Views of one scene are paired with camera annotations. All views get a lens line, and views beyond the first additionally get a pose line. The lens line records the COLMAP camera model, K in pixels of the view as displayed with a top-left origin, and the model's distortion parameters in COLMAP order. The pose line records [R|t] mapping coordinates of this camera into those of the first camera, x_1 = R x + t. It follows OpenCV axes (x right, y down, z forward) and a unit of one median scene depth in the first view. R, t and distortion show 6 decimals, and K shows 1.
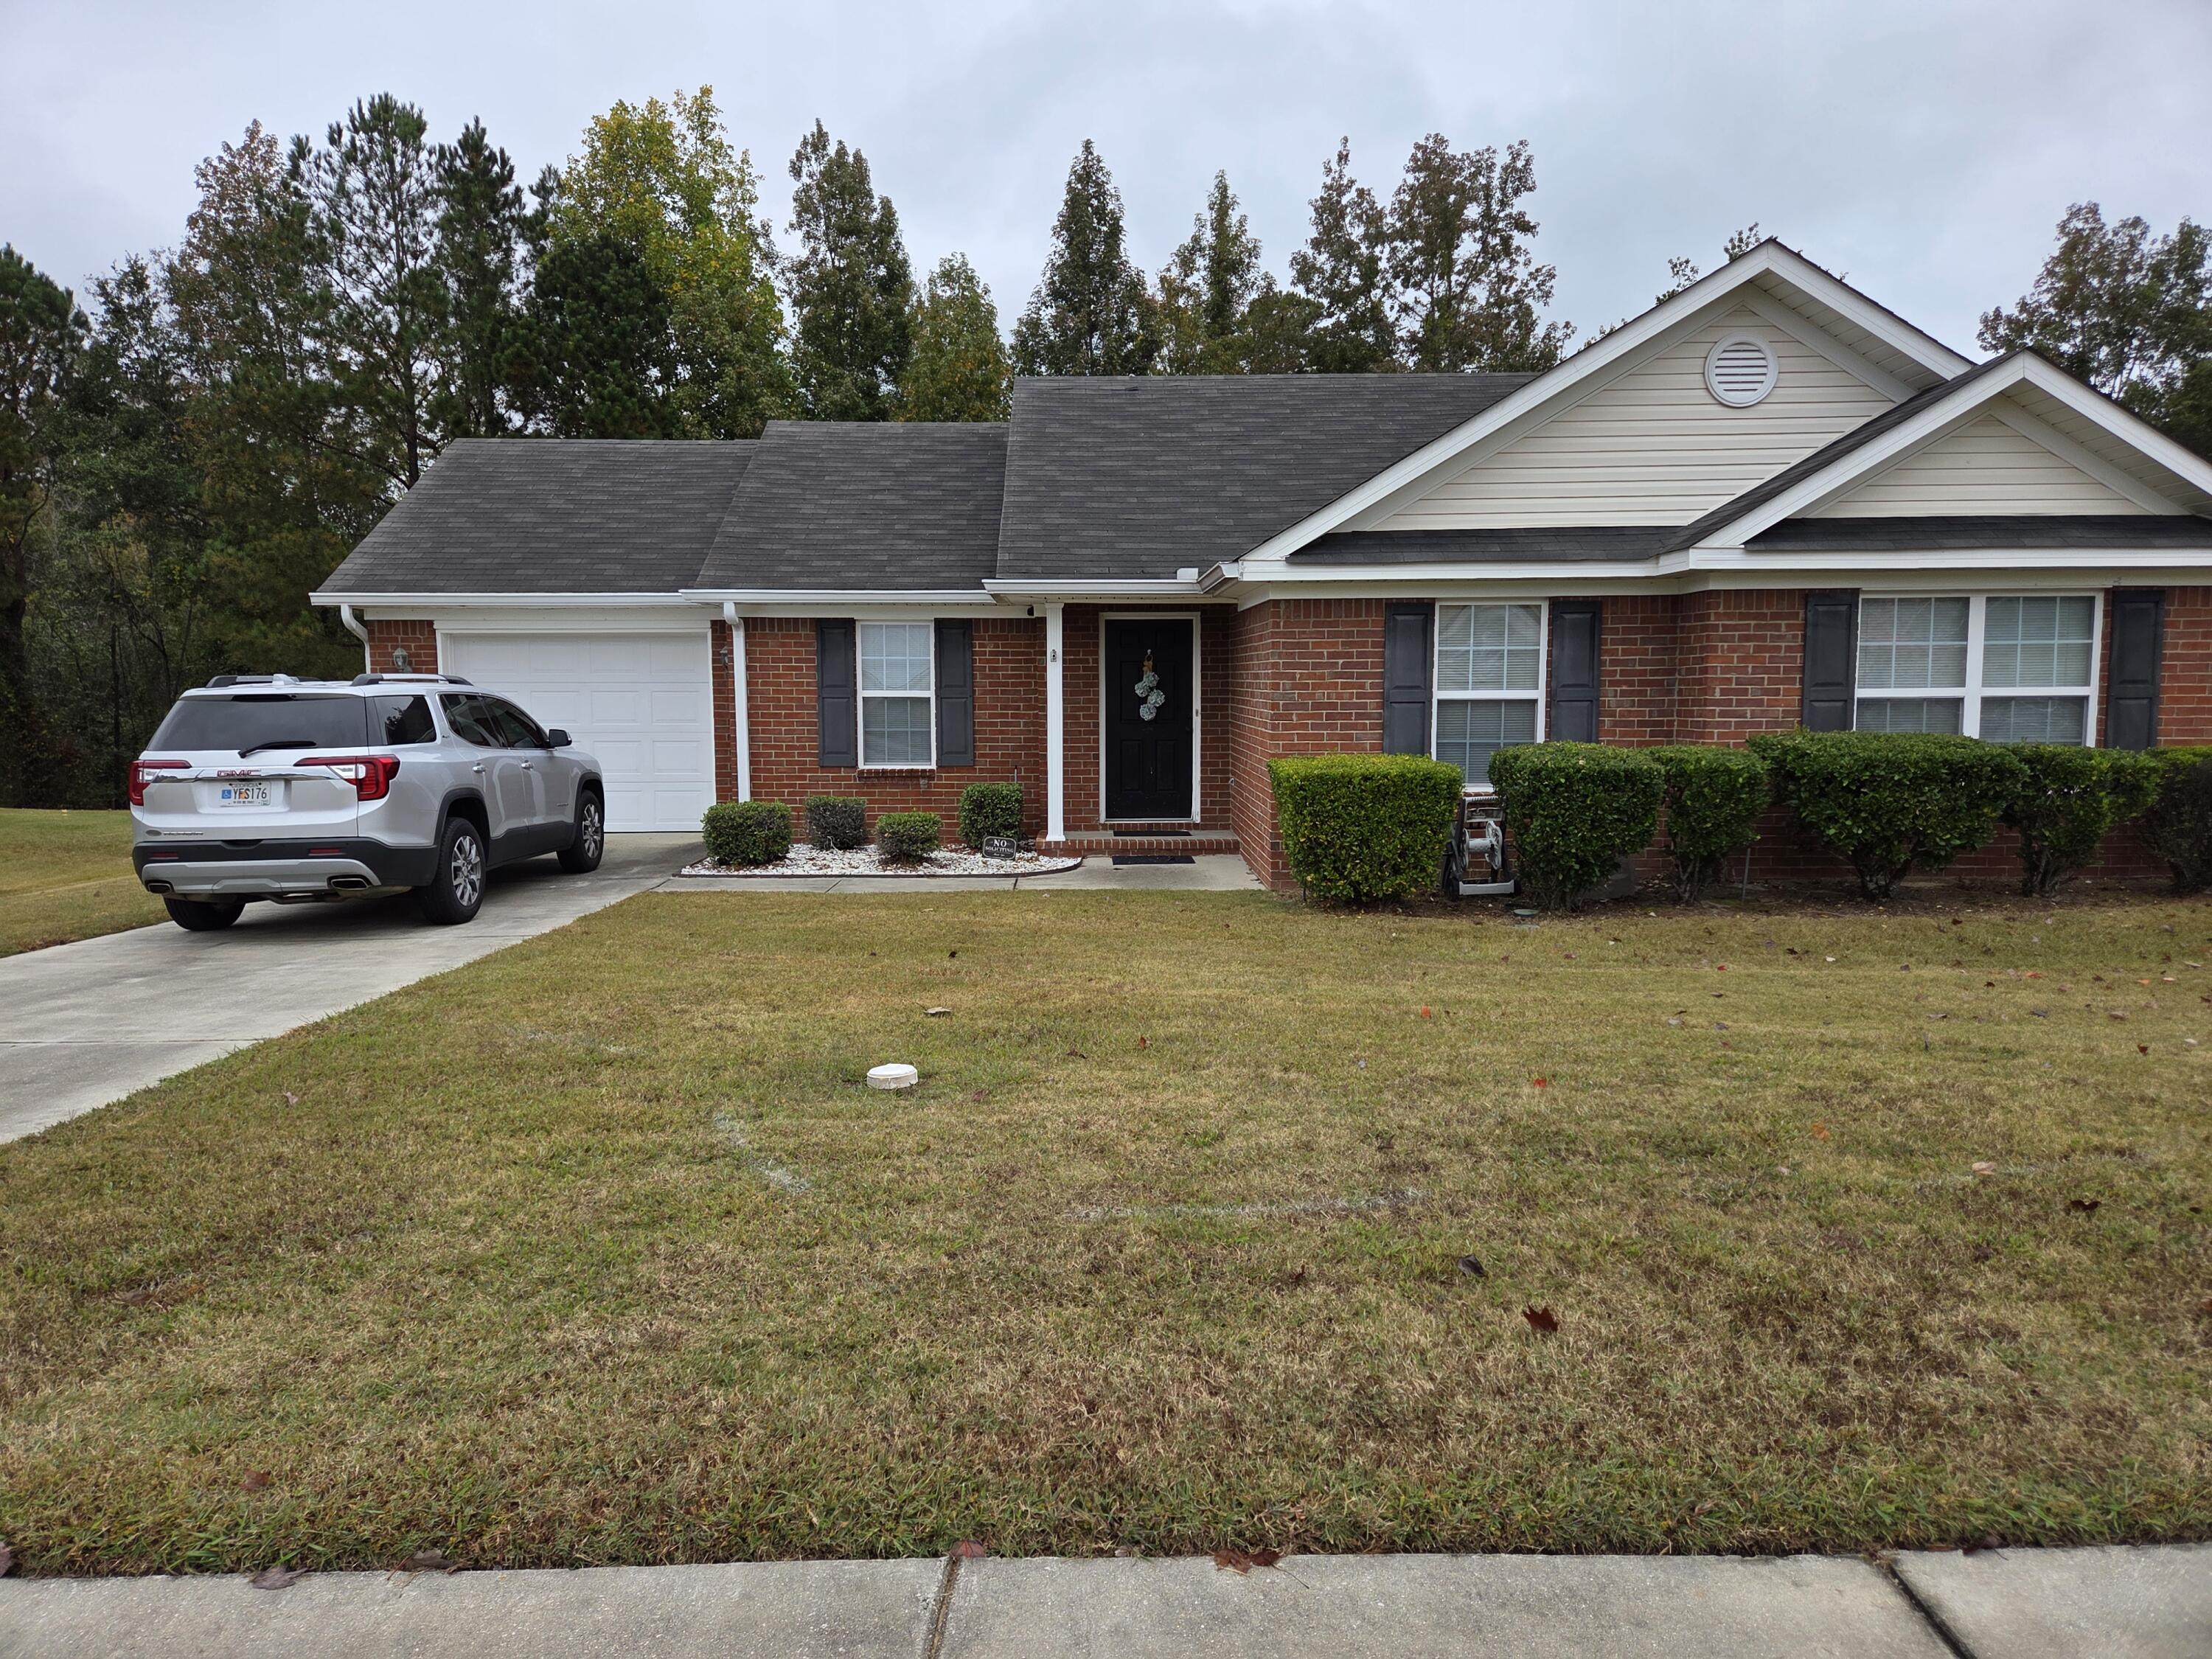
lens RADIAL K [[1491.6, 0, 1103.6], [0, 1491.6, 822.2], [0, 0, 1]] dist [0.071357, -0.052188]
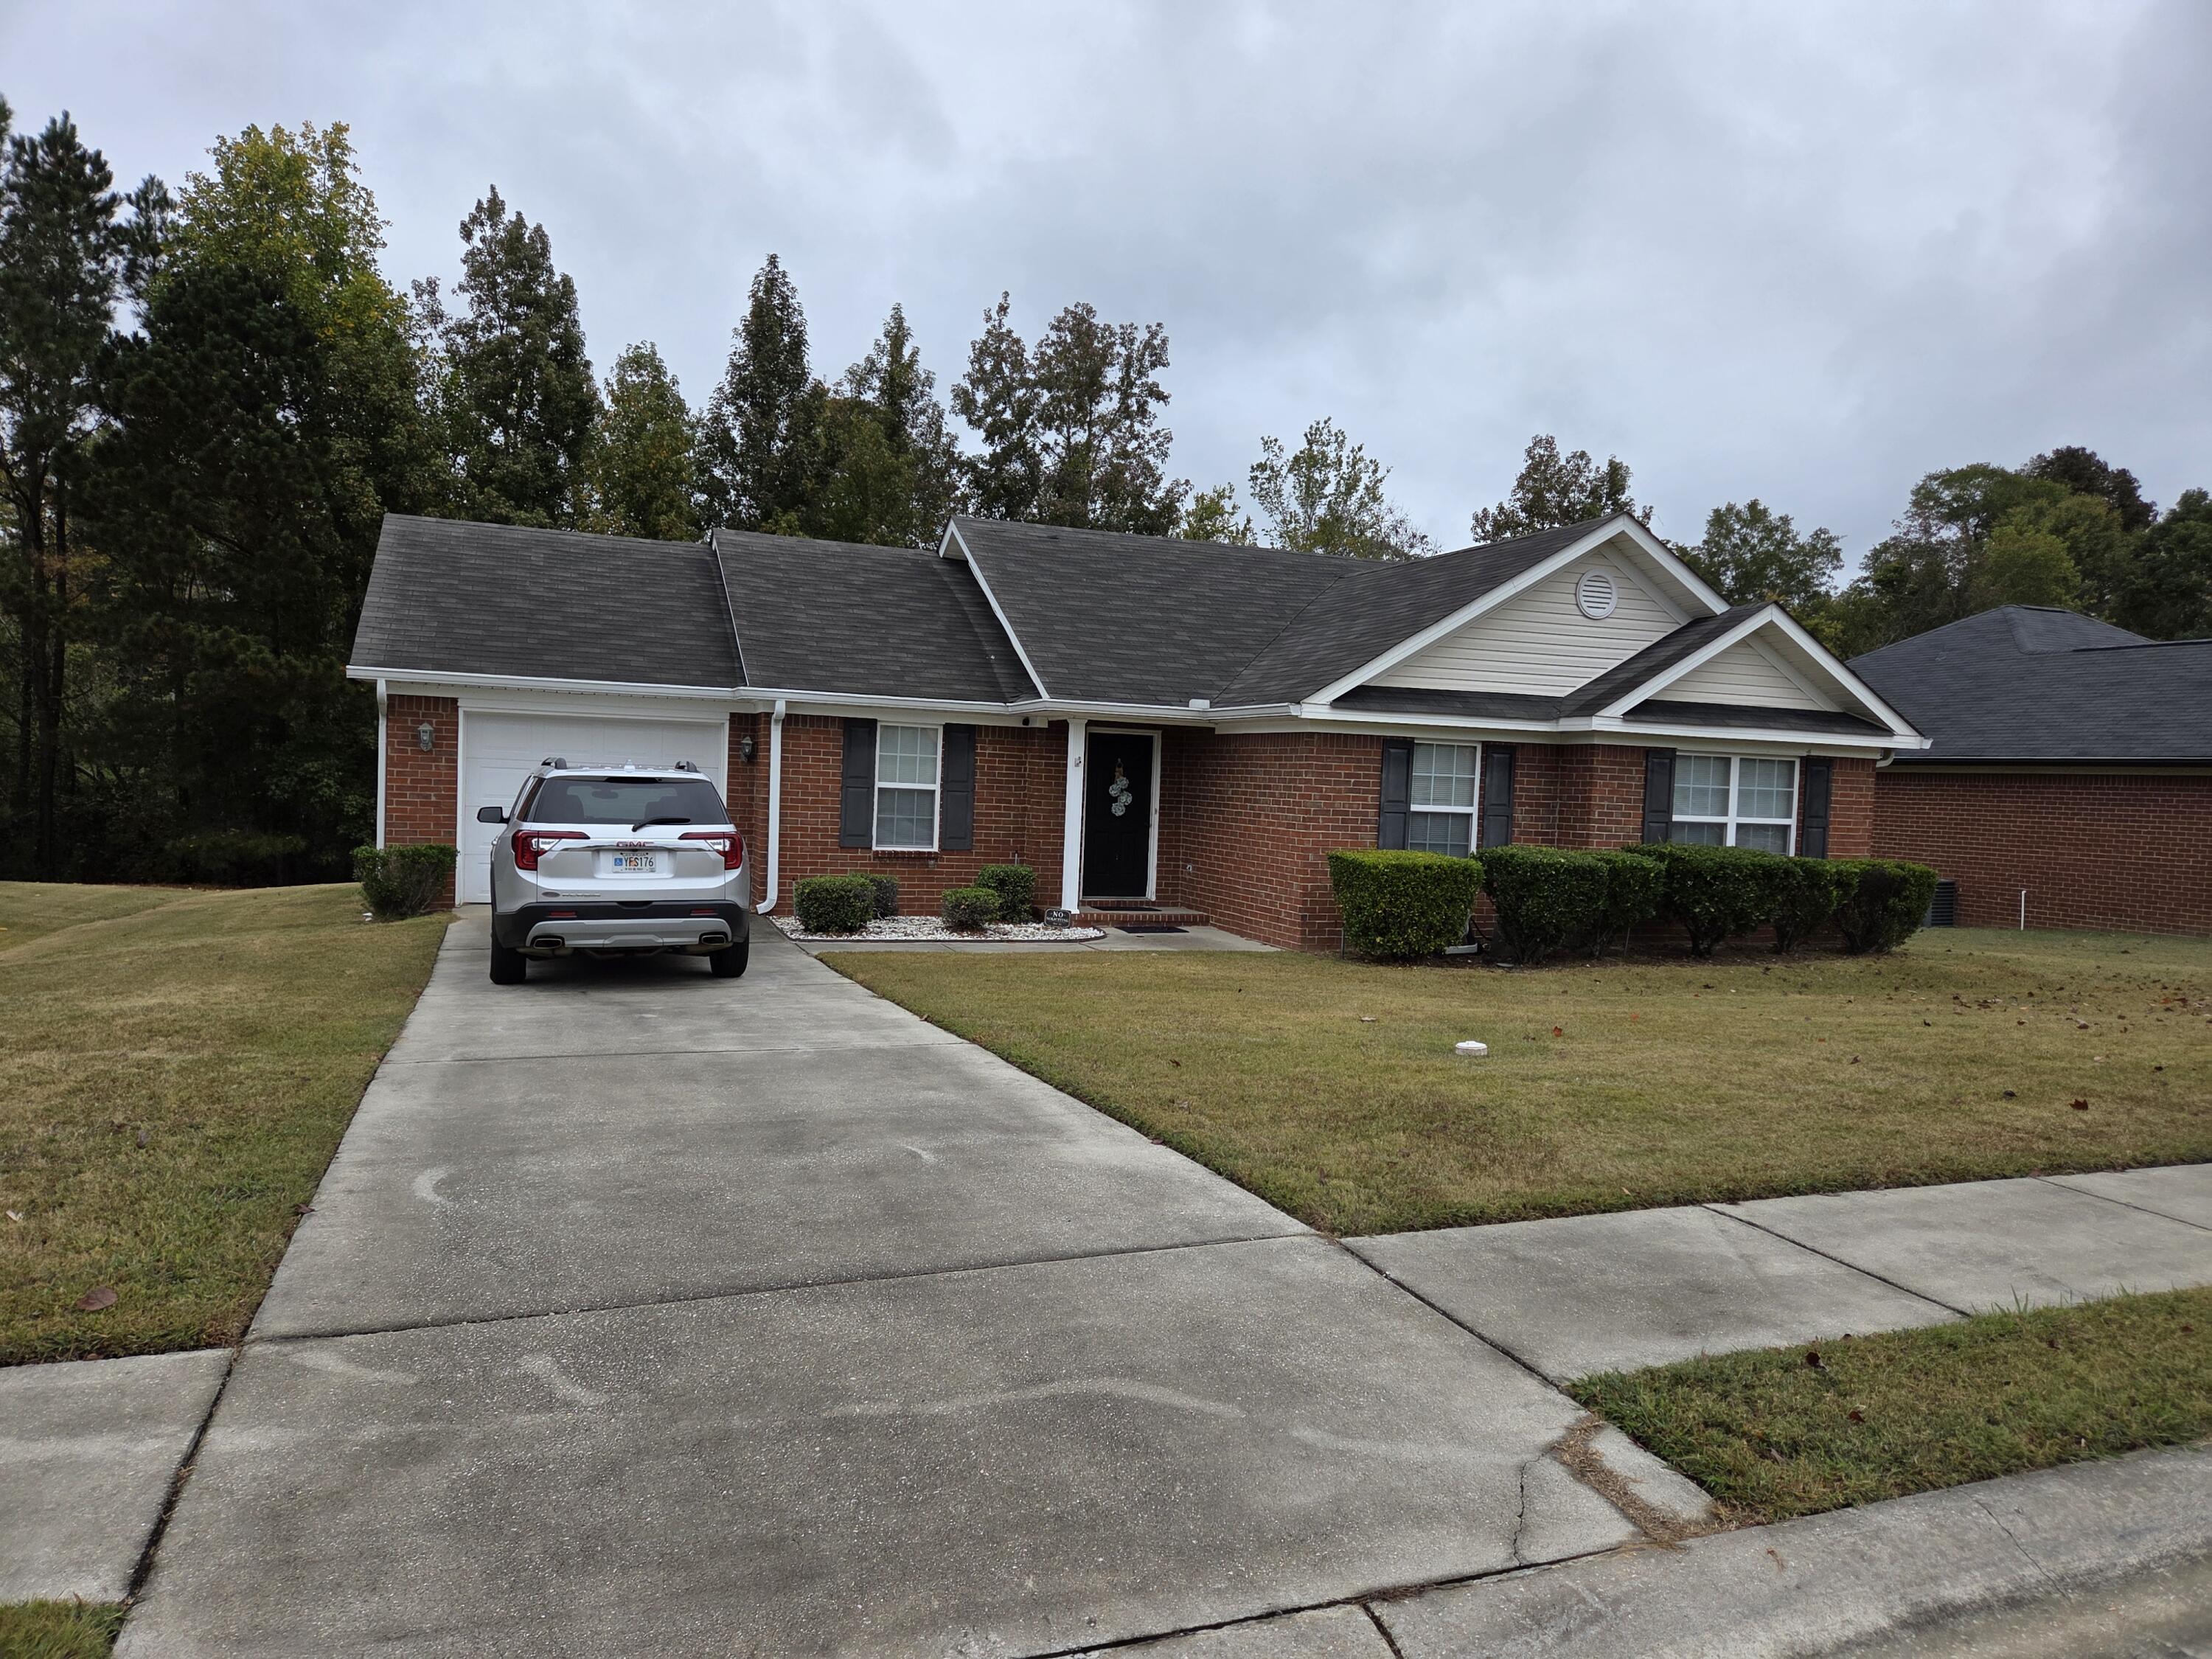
lens RADIAL K [[1491.6, 0, 1127.3], [0, 1491.6, 843.5], [0, 0, 1]] dist [0.071357, -0.052188]
pose [[0.932722, 0.026586, 0.359614, -0.394893], [-0.010385, 0.998845, -0.046909, 0.010951], [-0.360446, 0.040019, 0.931921, -0.136836]]
